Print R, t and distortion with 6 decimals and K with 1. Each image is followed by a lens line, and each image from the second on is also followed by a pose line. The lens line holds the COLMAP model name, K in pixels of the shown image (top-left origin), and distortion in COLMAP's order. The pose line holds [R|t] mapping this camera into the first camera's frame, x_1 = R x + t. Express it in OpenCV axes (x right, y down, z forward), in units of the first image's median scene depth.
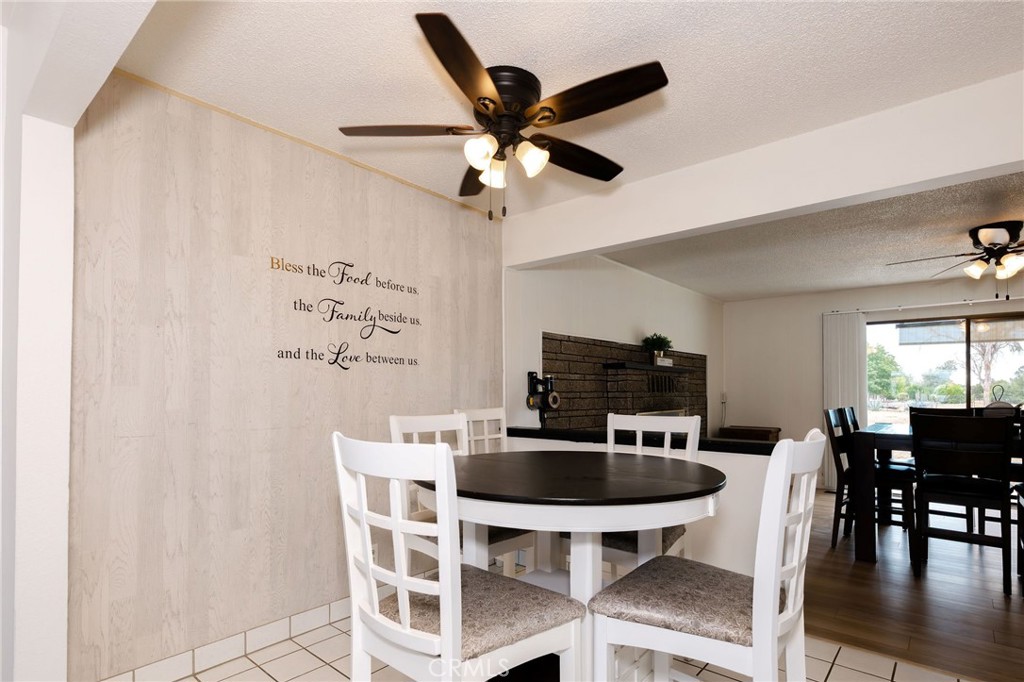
lens RADIAL K [[519.4, 0, 504.2], [0, 519.4, 381.4], [0, 0, 1]] dist [0.003008, 0.000316]
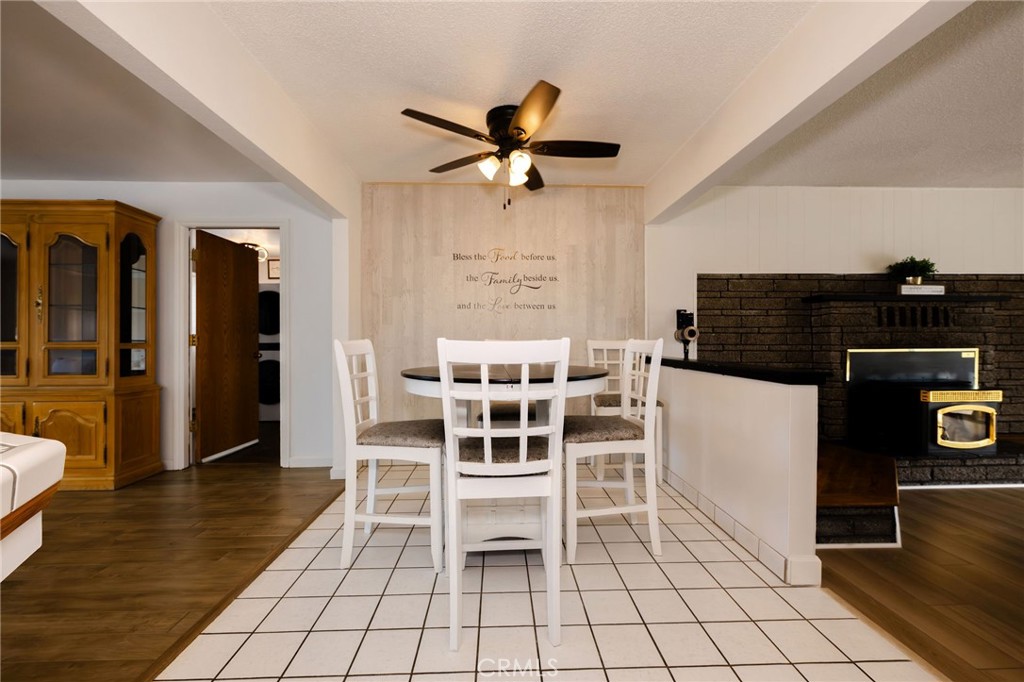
lens RADIAL K [[410.0, 0, 510.6], [0, 410.0, 339.9], [0, 0, 1]] dist [-0.000402, -0.000185]
pose [[0.679961, -0.006675, -0.733218, 0.534402], [0.017869, 0.999812, 0.007469, 0.040377], [0.733030, -0.018181, 0.679953, 0.117141]]
